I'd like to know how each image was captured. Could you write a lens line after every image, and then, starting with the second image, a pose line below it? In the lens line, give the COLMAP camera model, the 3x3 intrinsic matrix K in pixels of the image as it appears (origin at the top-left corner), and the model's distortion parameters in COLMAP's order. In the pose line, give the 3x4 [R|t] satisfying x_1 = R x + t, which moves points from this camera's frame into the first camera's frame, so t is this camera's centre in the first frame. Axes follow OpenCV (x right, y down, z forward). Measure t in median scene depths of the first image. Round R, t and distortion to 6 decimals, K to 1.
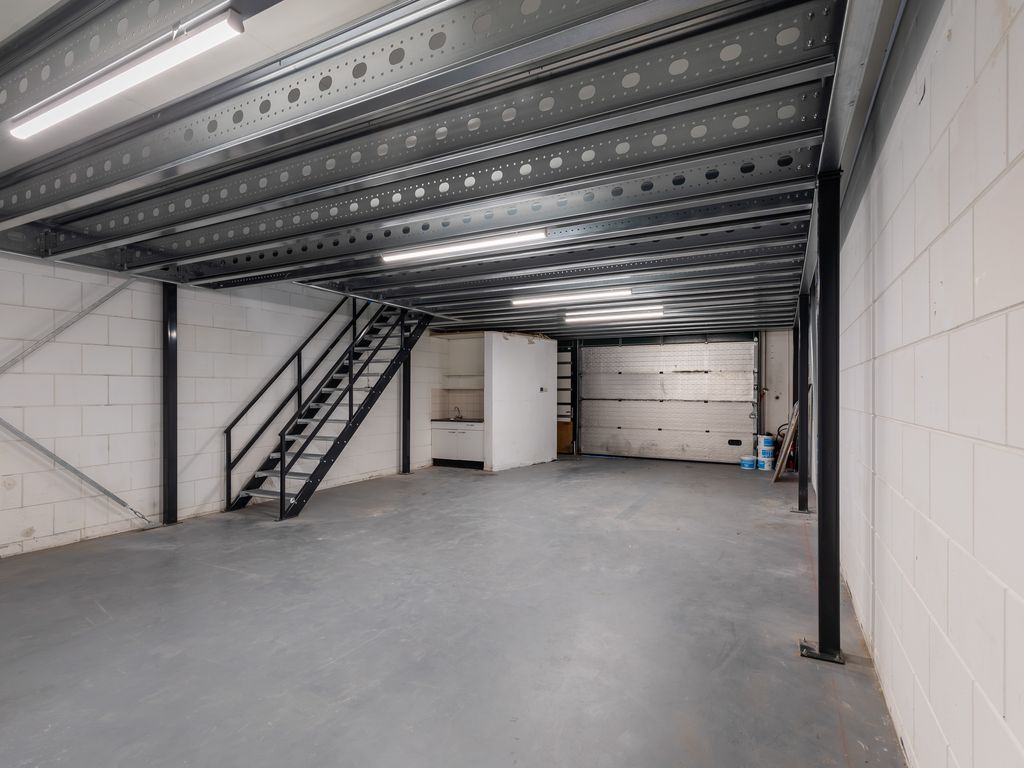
lens RADIAL K [[516.2, 0, 512.0], [0, 516.2, 384.0], [0, 0, 1]] dist [0.009431, -0.000715]
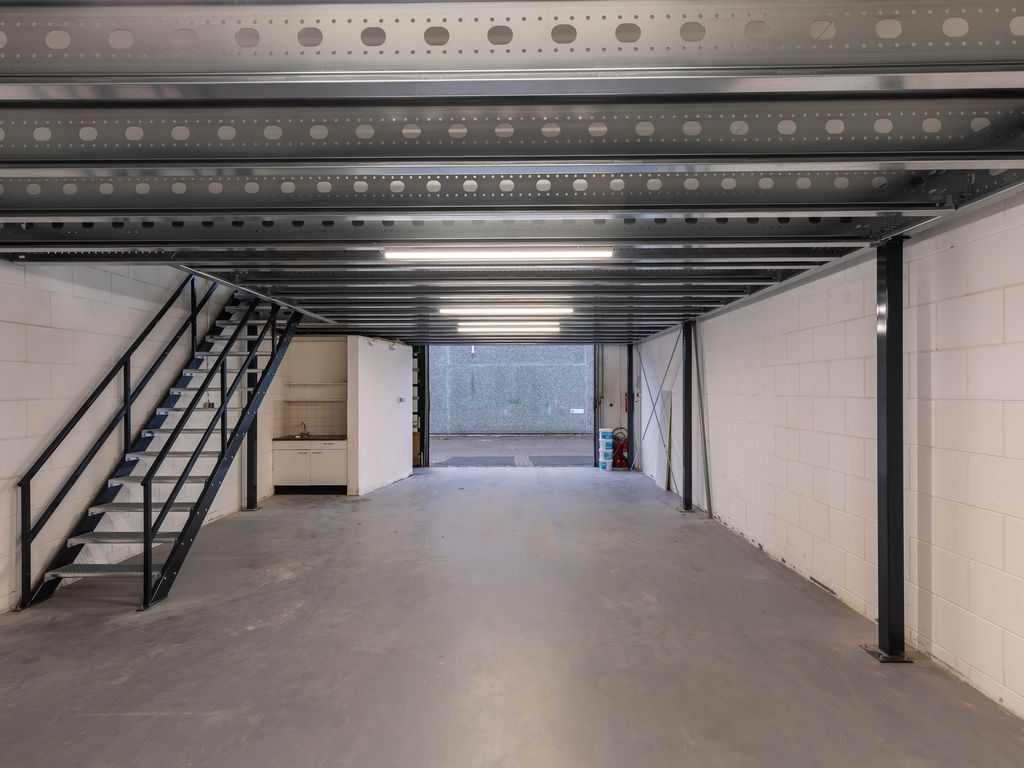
lens RADIAL K [[514.1, 0, 506.0], [0, 514.1, 388.9], [0, 0, 1]] dist [0.012399, -0.000505]
pose [[0.896210, -0.003773, 0.443615, -0.237891], [-0.003173, 0.999884, 0.014914, -0.030579], [-0.443620, -0.014773, 0.896093, 0.126695]]
